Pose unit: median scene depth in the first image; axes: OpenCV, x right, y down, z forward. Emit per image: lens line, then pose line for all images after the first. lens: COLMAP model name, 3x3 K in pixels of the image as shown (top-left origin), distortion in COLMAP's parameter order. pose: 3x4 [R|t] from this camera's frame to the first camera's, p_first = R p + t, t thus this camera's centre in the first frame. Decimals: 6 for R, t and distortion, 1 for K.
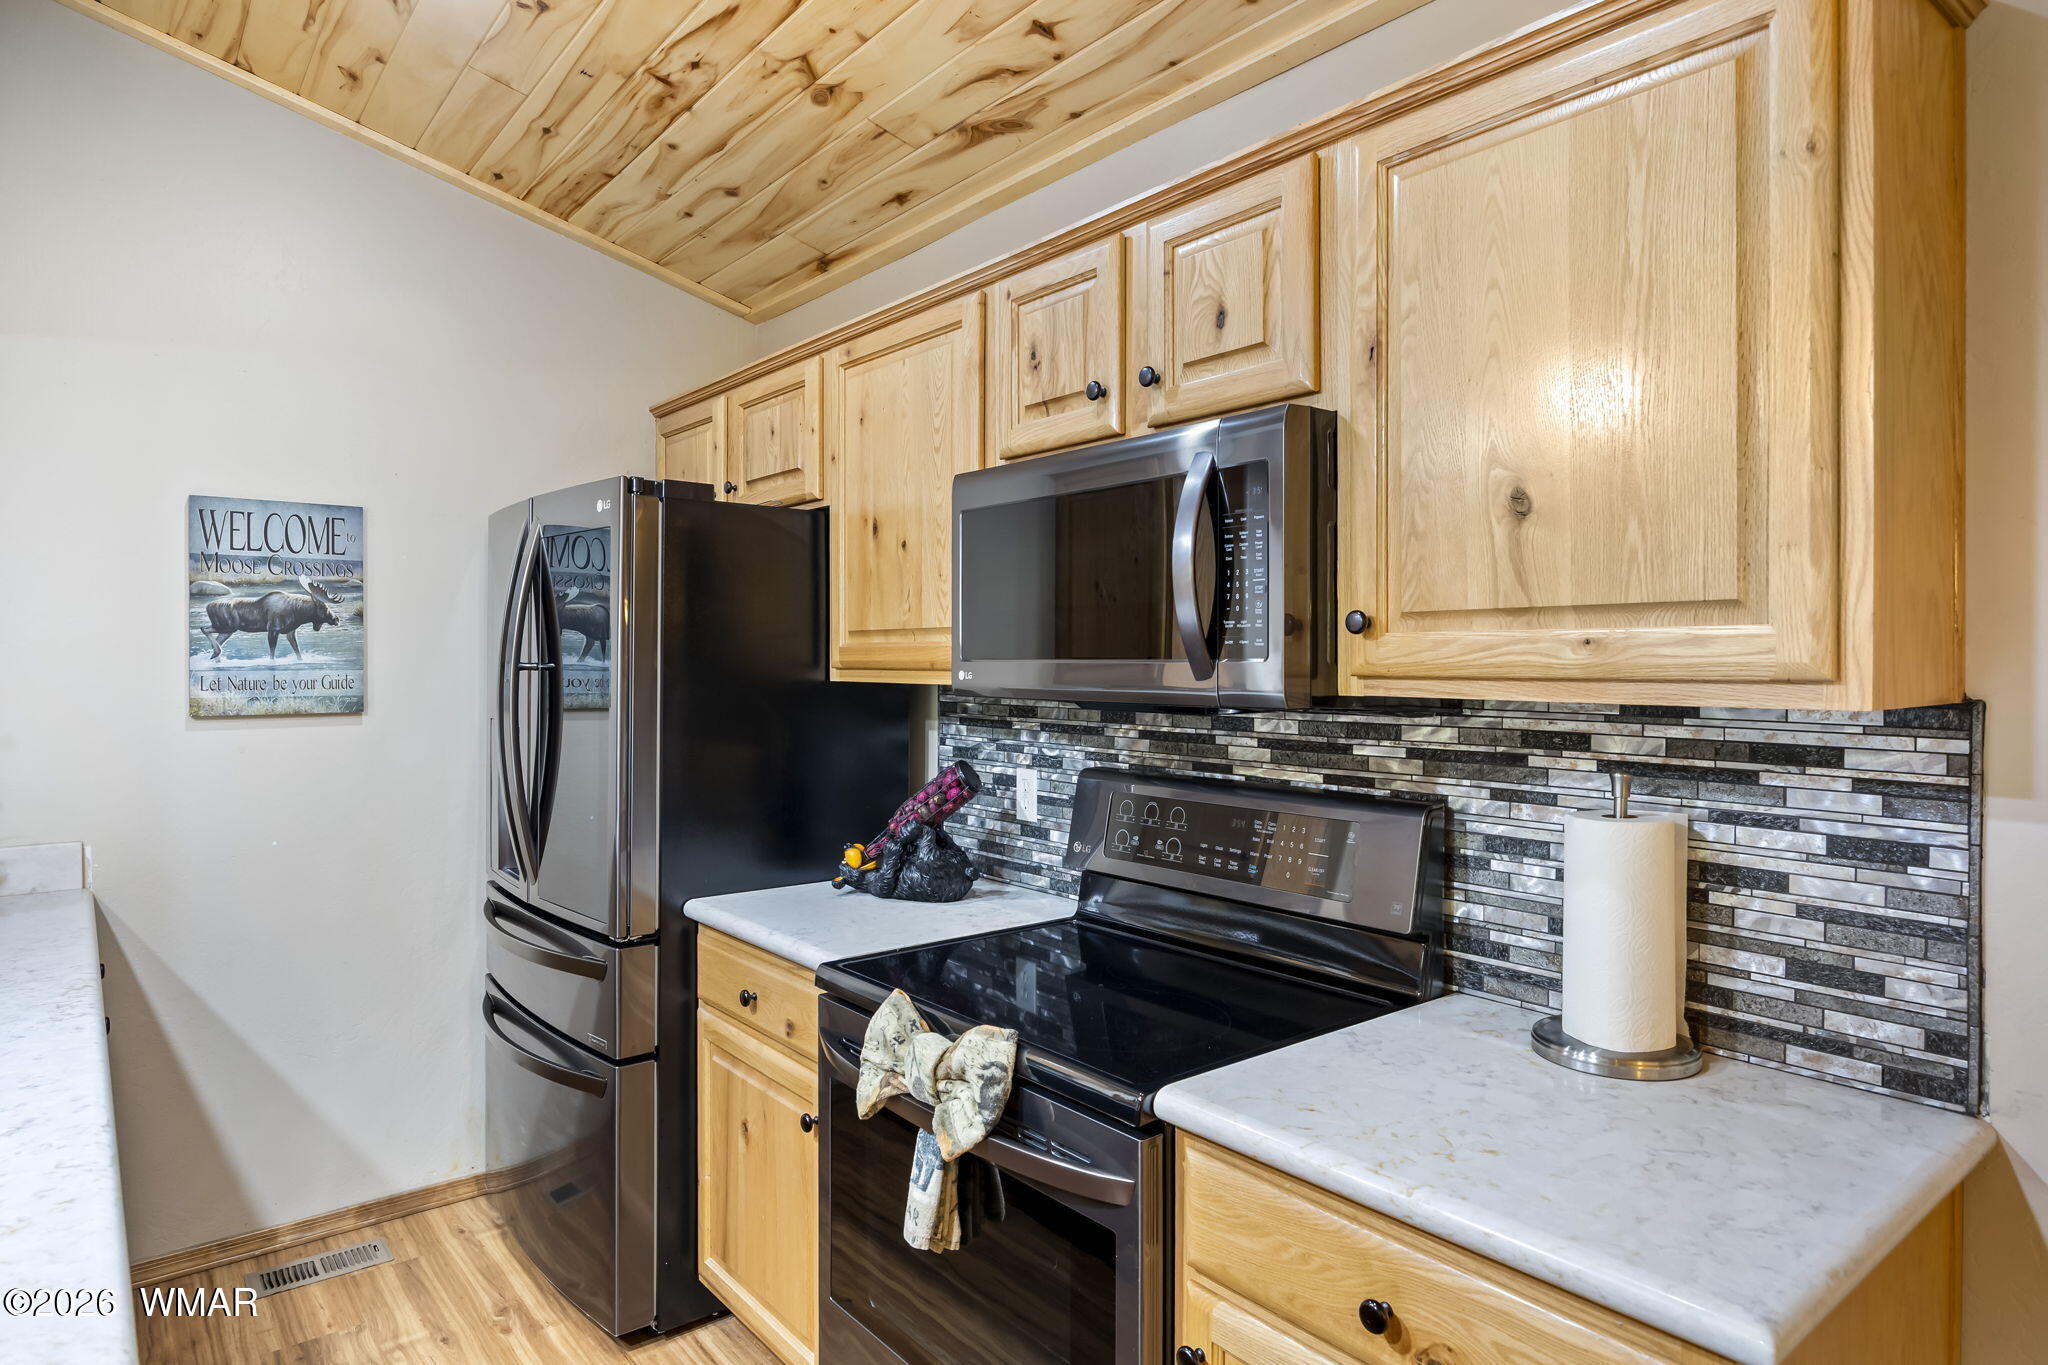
lens RADIAL K [[1190.8, 0, 1028.1], [0, 1190.8, 669.7], [0, 0, 1]] dist [-0.000840, -0.002218]
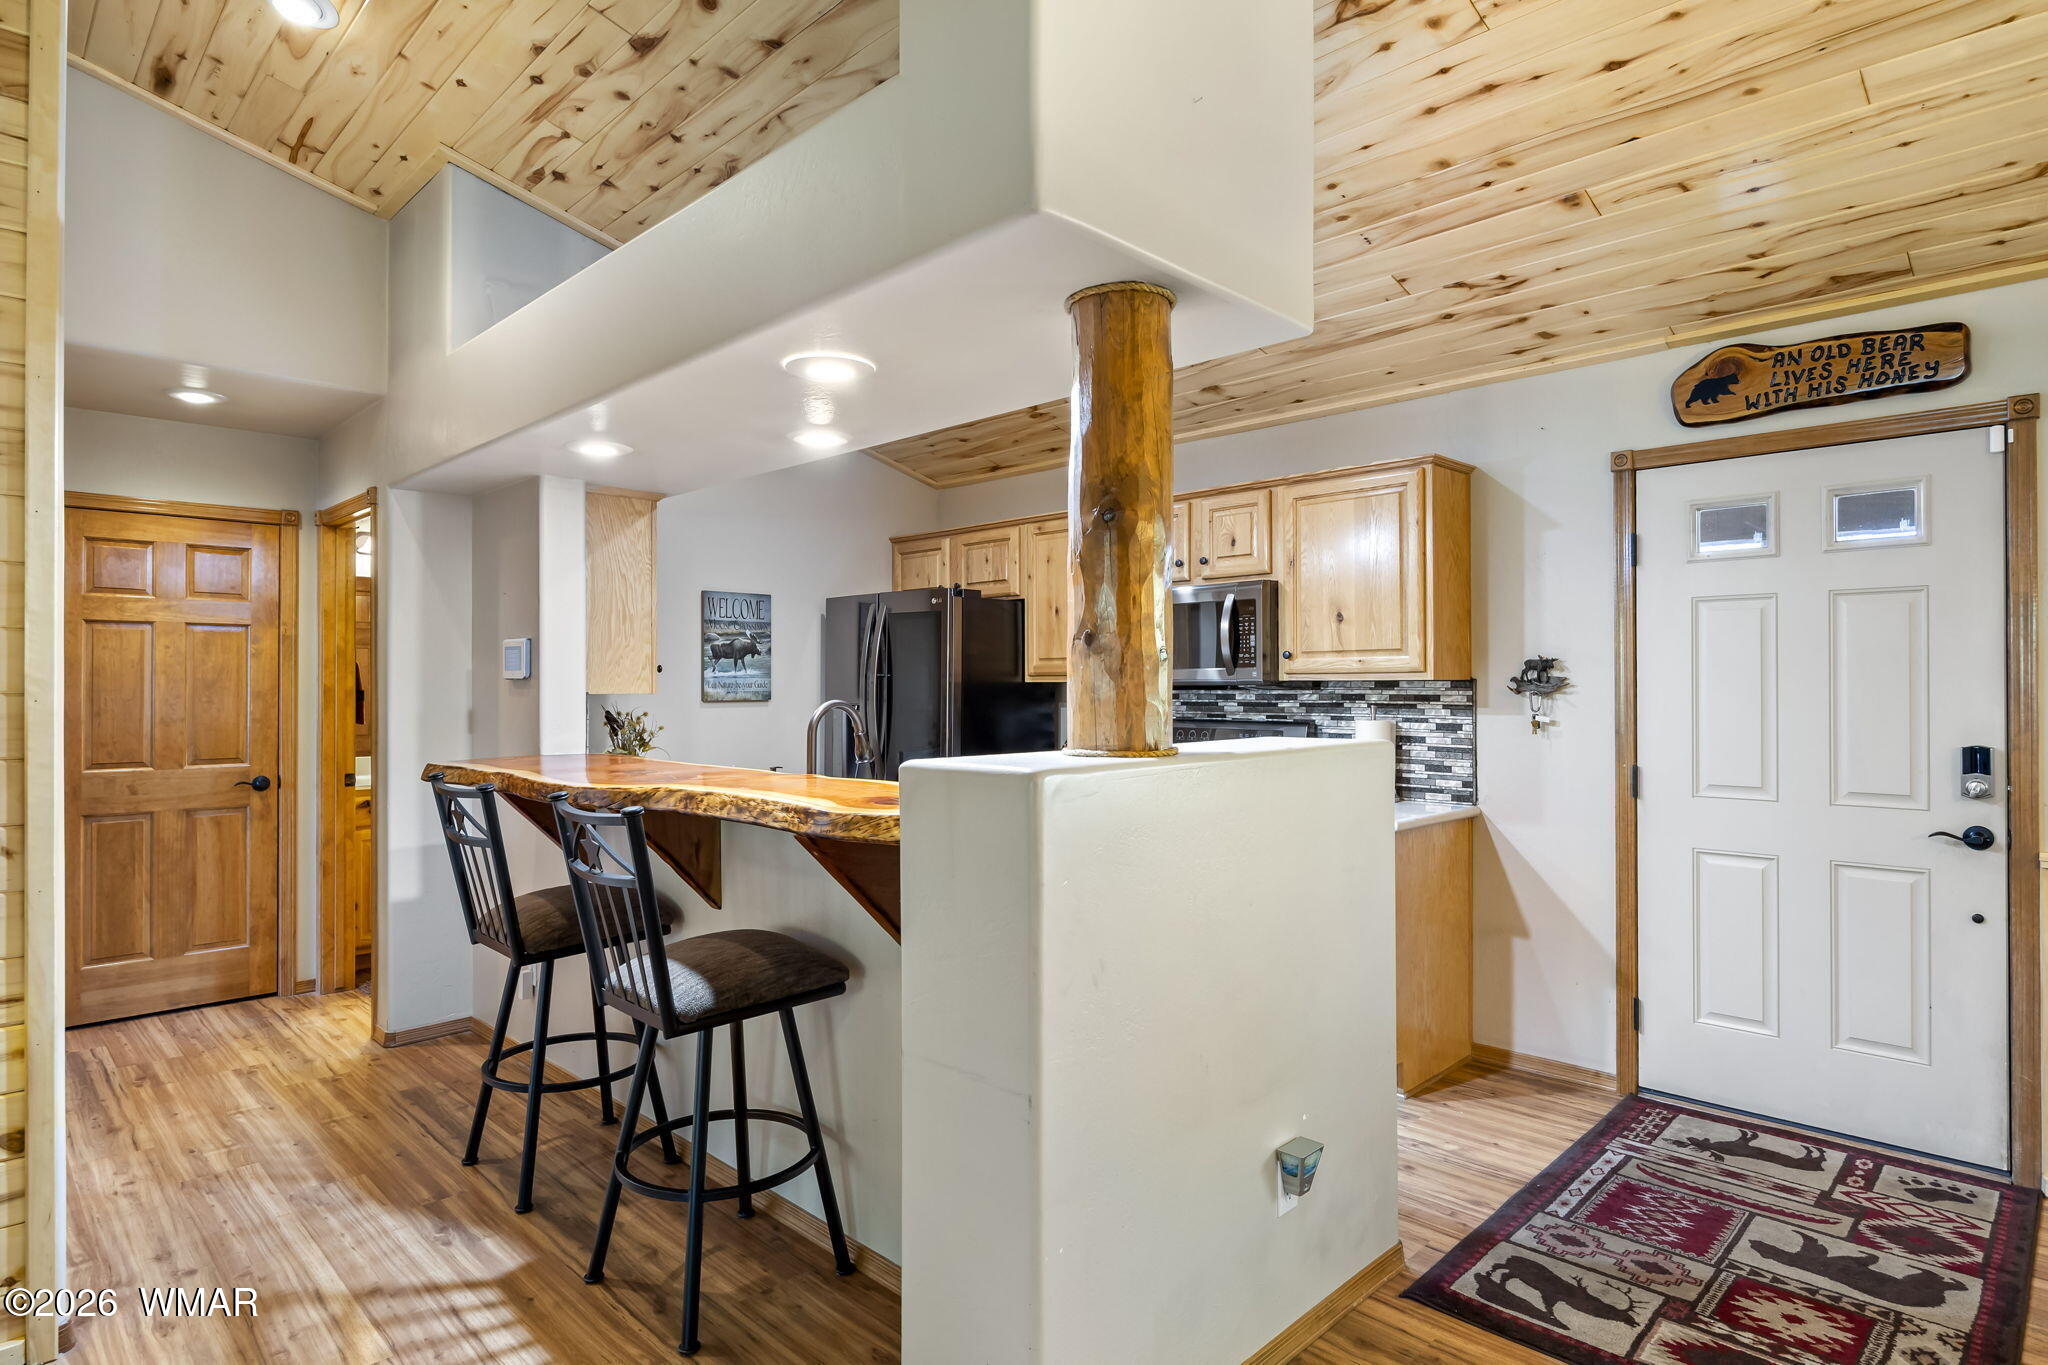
lens RADIAL K [[1088.1, 0, 1029.1], [0, 1088.1, 679.1], [0, 0, 1]] dist [-0.002281, 0.000071]
pose [[0.994007, -0.002440, 0.109292, -0.586223], [0.003895, 0.999907, -0.013094, 0.047429], [-0.109250, 0.013441, 0.993923, -1.440297]]
